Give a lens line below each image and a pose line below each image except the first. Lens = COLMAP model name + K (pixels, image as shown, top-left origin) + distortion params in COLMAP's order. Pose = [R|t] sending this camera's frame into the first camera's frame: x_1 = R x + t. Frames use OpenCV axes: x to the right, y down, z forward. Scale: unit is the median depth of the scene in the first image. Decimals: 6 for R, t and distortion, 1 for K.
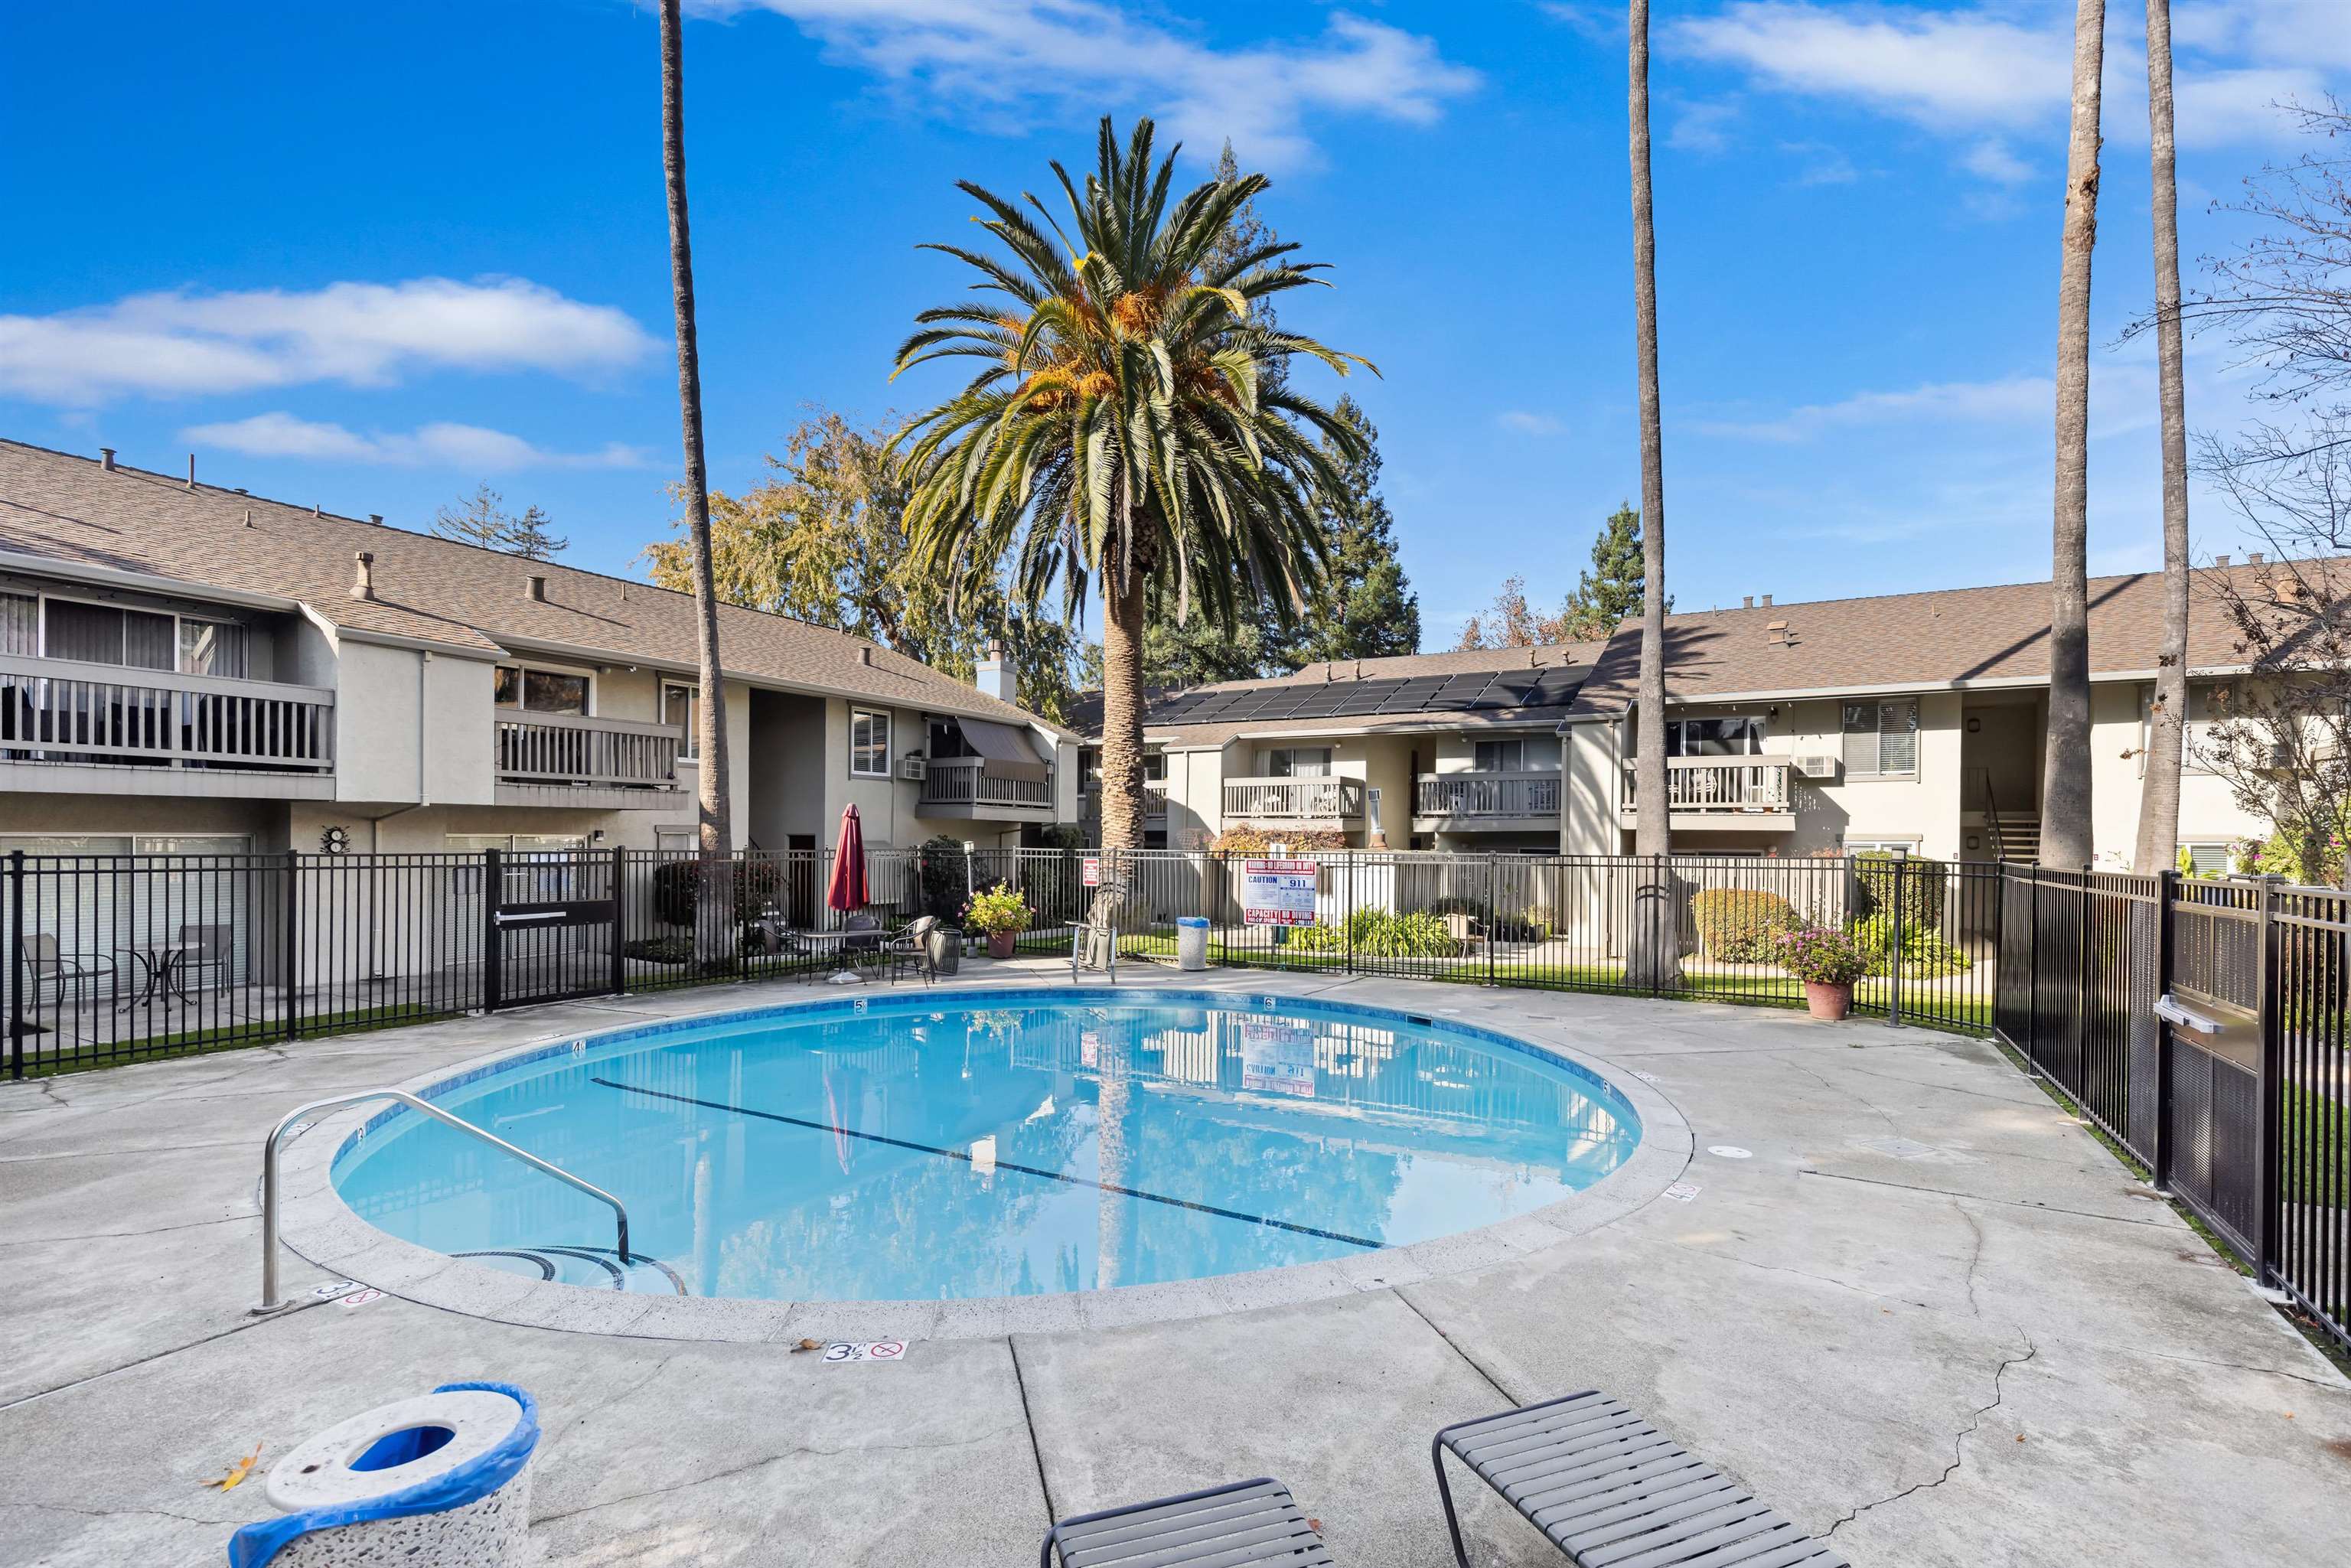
lens RADIAL K [[1066.6, 0, 1203.3], [0, 1066.6, 784.9], [0, 0, 1]] dist [0.000152, 0.000858]
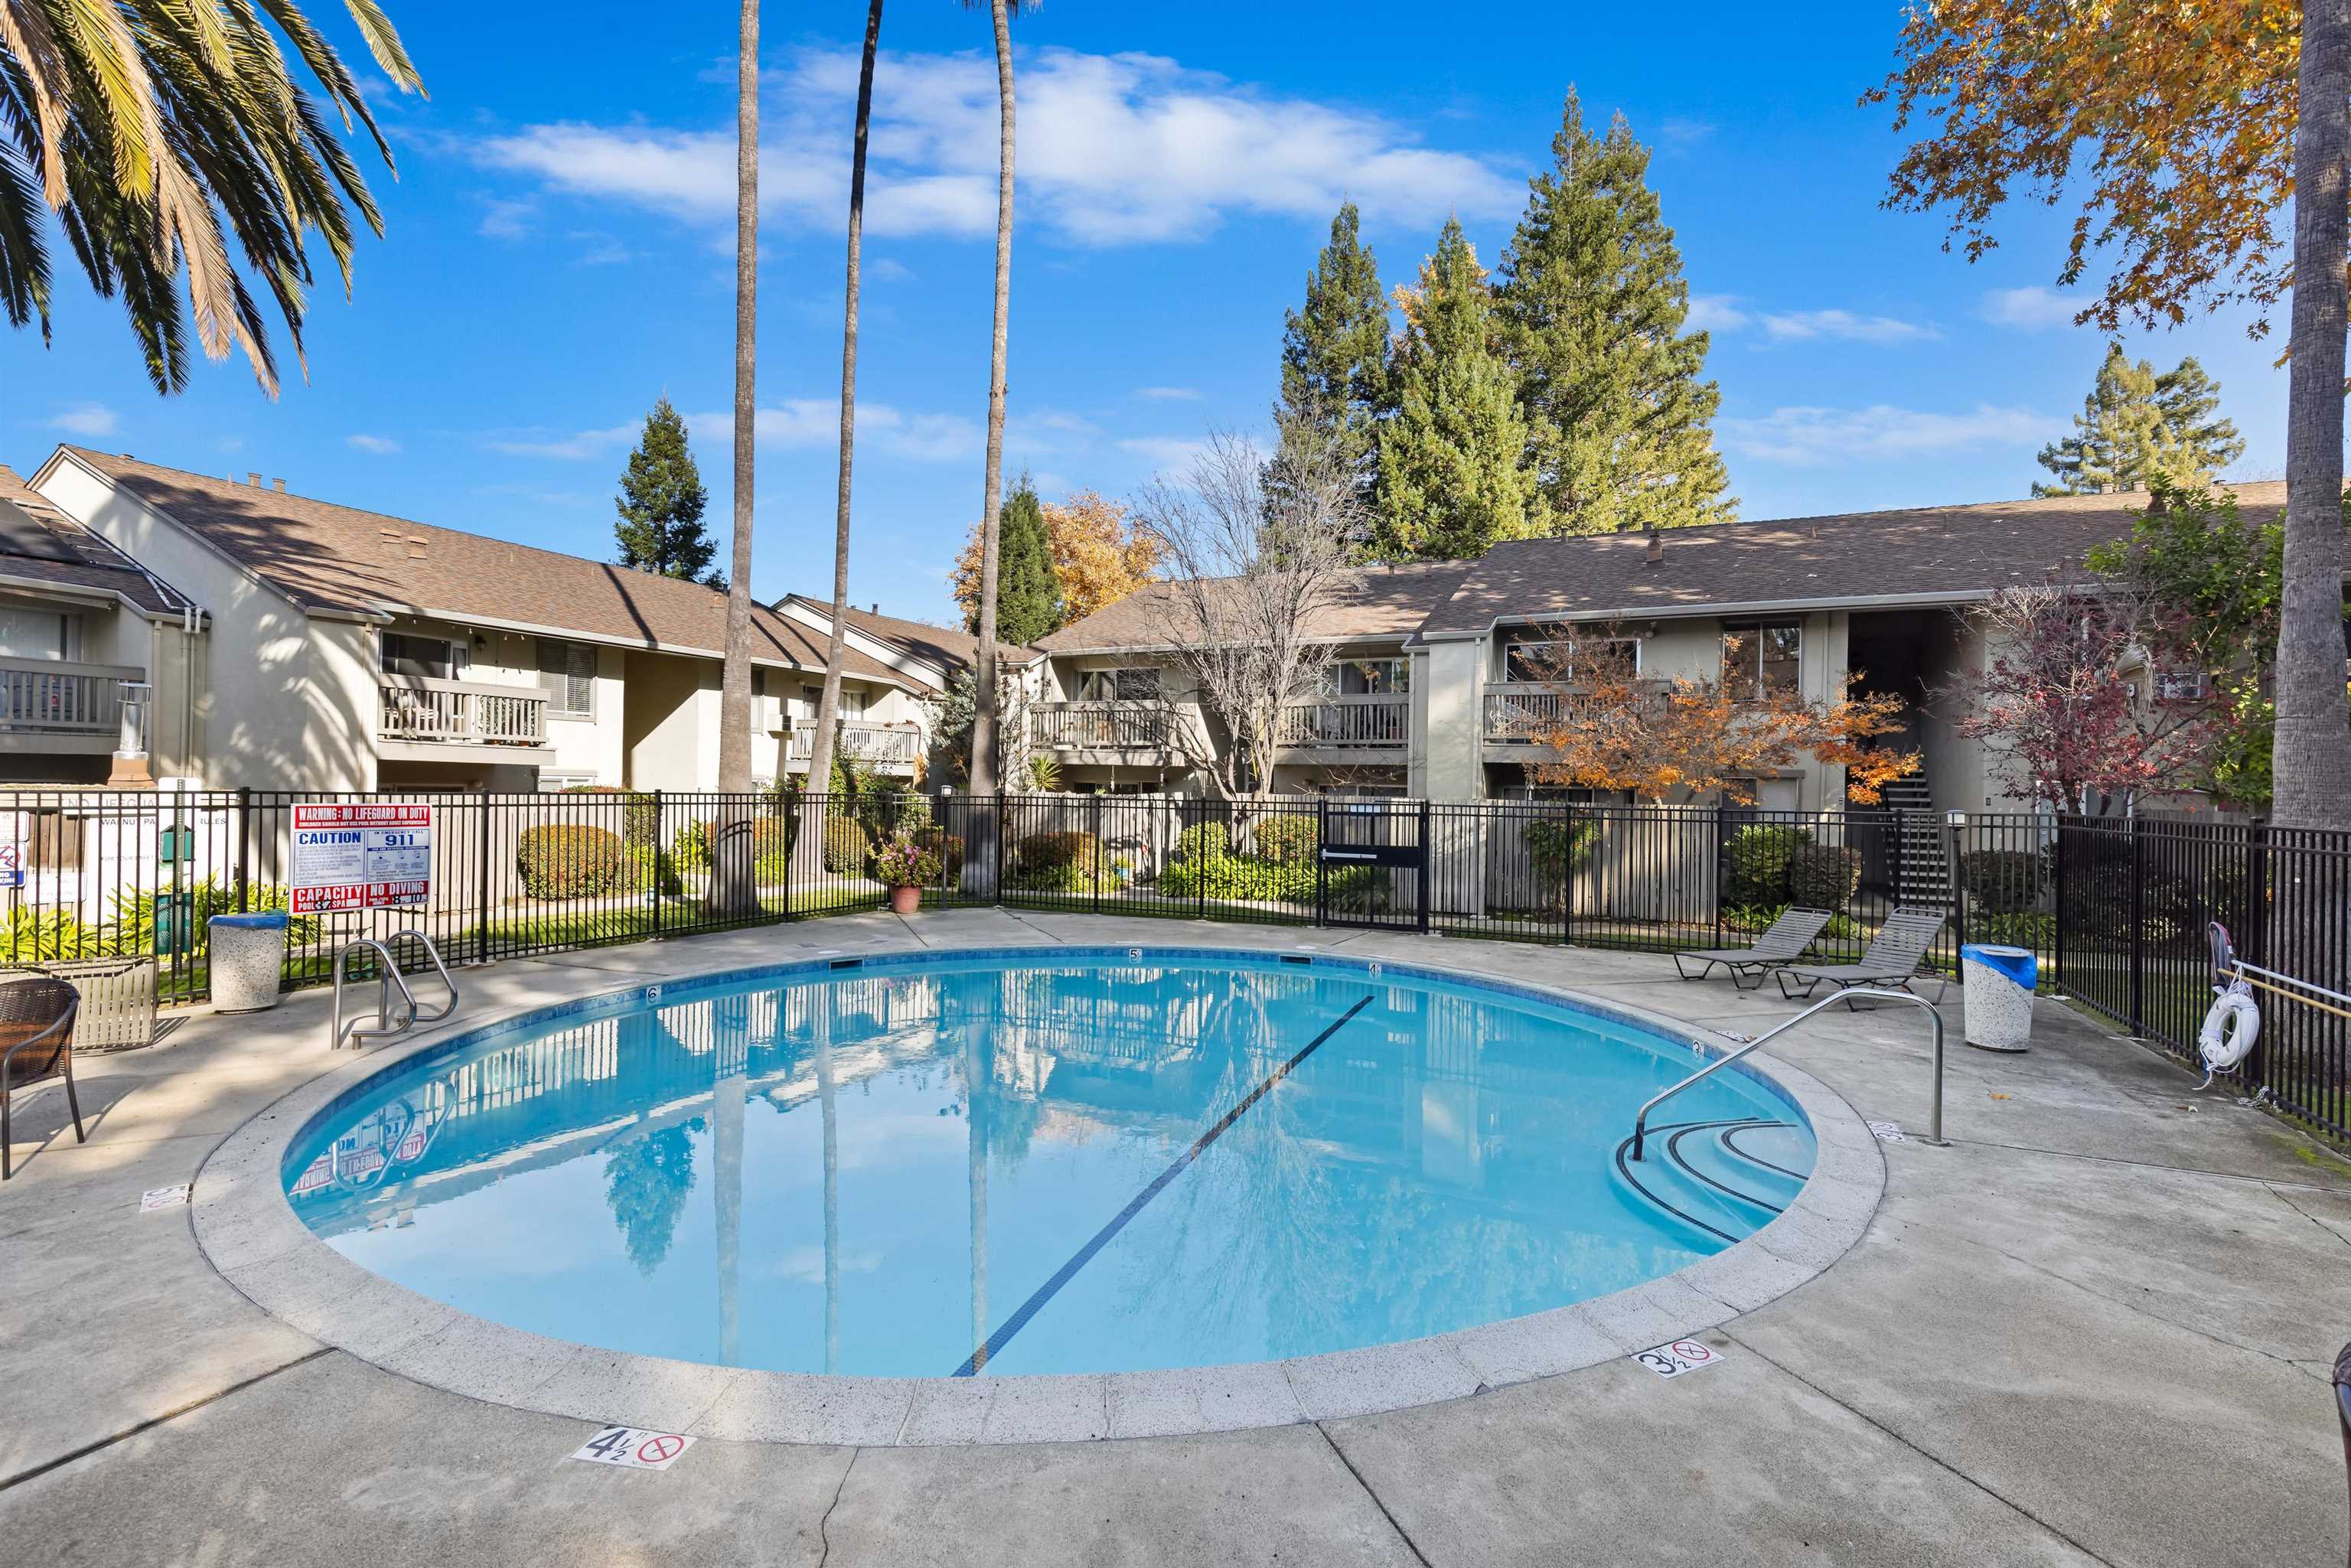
lens RADIAL K [[1066.6, 0, 1203.3], [0, 1066.6, 784.9], [0, 0, 1]] dist [0.000152, 0.000858]
pose [[-0.074261, -0.000741, 0.997239, -0.457704], [-0.064836, 0.997888, -0.004087, 0.023183], [-0.995129, -0.064961, -0.074152, 0.436598]]
